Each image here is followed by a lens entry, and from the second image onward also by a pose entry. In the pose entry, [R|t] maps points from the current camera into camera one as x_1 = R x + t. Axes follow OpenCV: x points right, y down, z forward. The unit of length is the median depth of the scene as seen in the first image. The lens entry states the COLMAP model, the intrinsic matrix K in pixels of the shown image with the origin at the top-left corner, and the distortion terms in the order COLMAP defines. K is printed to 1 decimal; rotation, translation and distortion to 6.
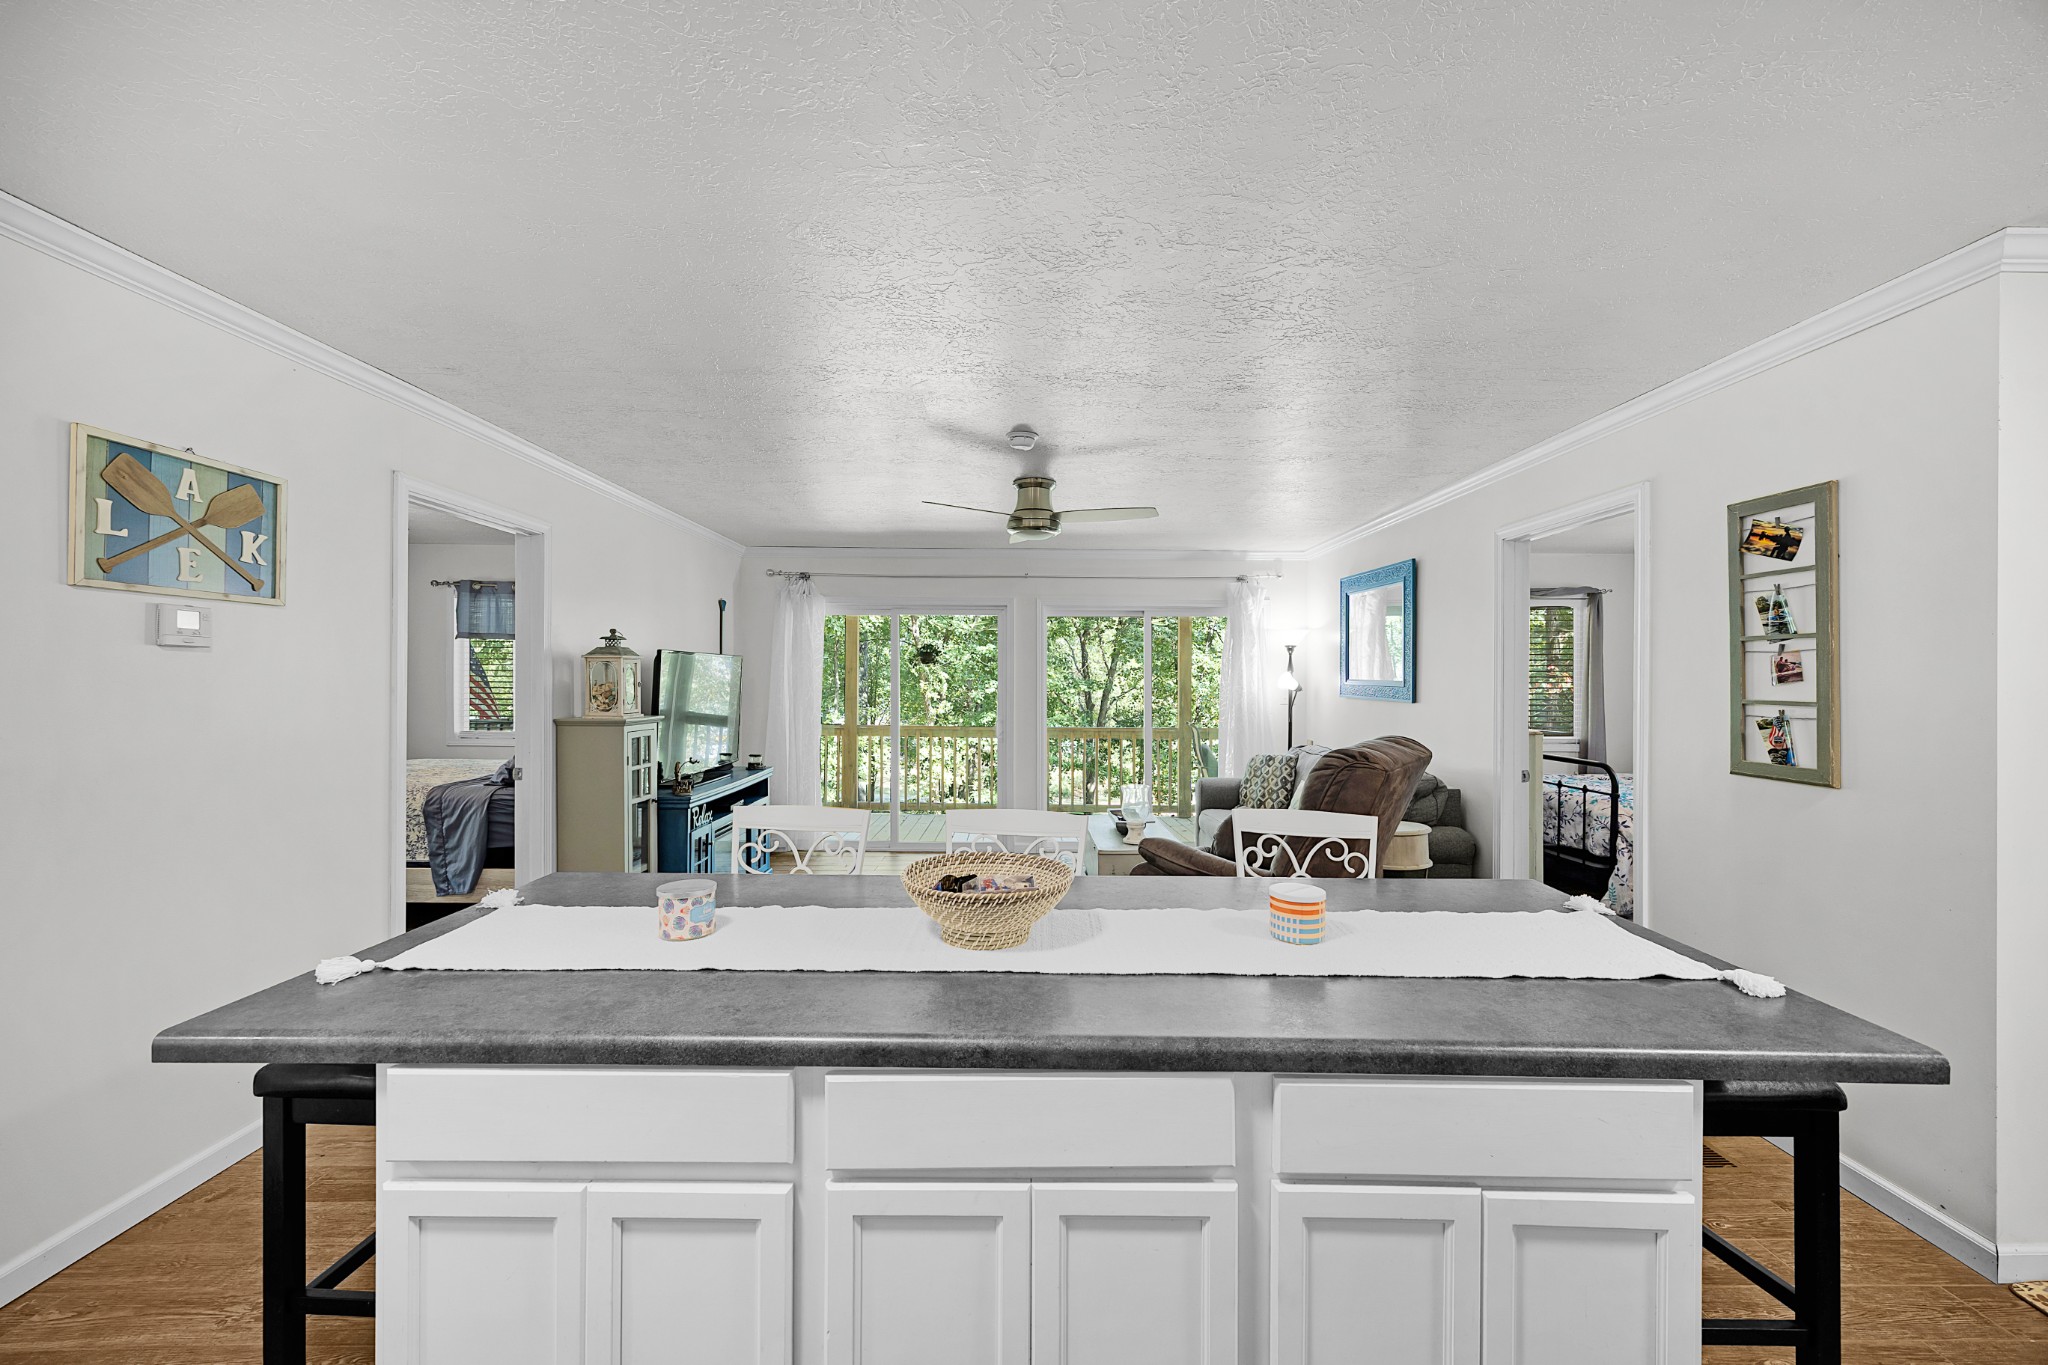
lens RADIAL K [[792.8, 0, 1016.9], [0, 792.8, 683.8], [0, 0, 1]] dist [-0.000715, -0.000029]
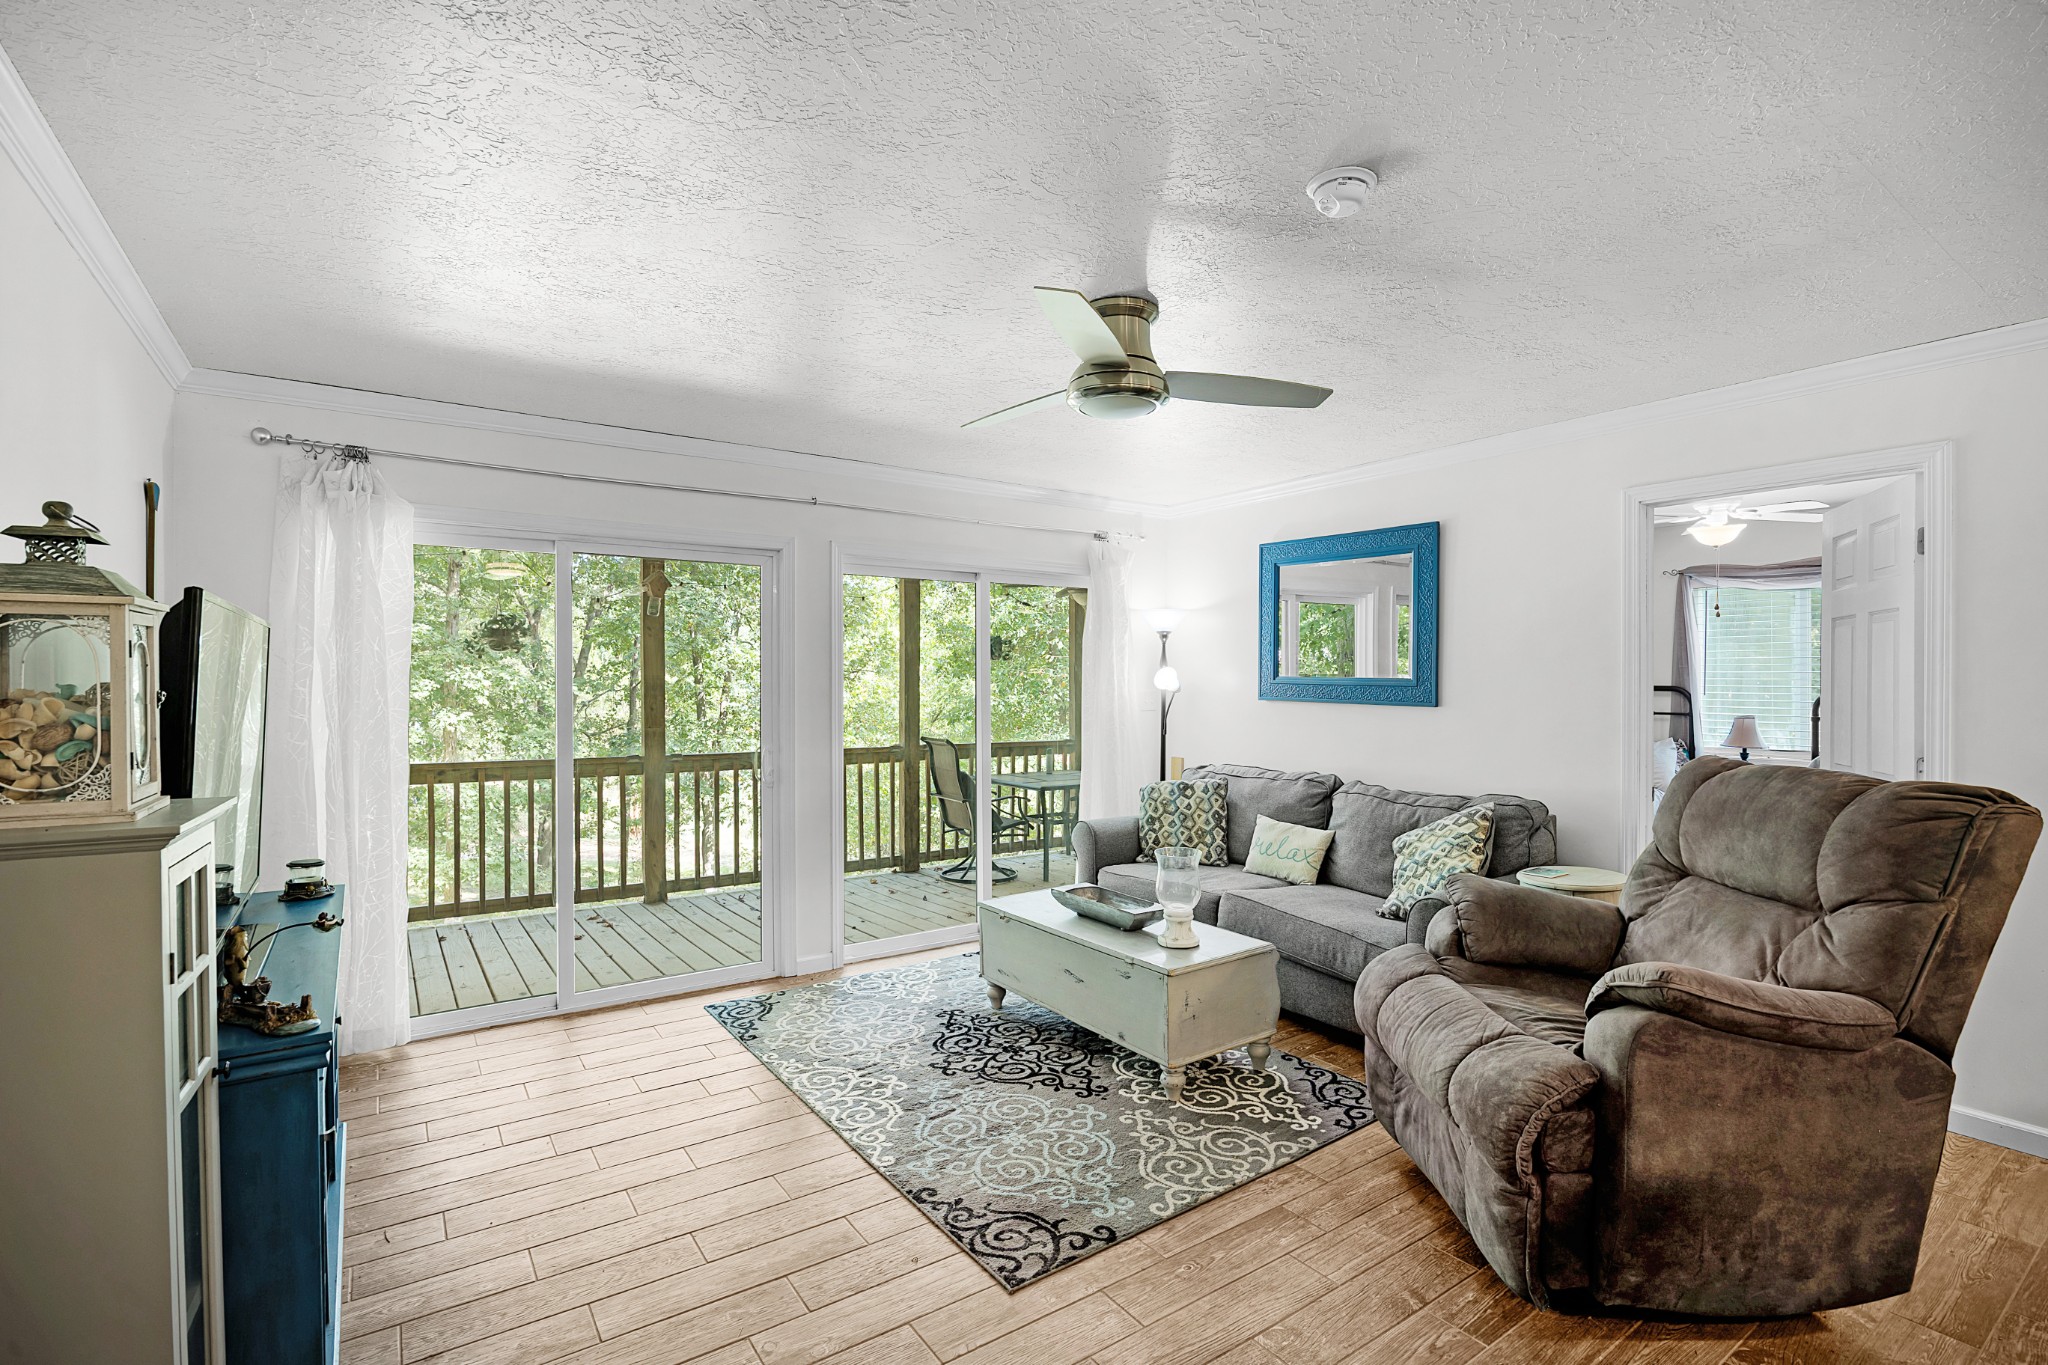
lens RADIAL K [[945.0, 0, 1035.4], [0, 945.0, 686.1], [0, 0, 1]] dist [-0.018715, -0.000309]
pose [[0.820475, -0.007451, 0.571634, -0.273088], [0.004584, 0.999969, 0.006455, -0.003178], [-0.571664, -0.002676, 0.820484, 0.353927]]
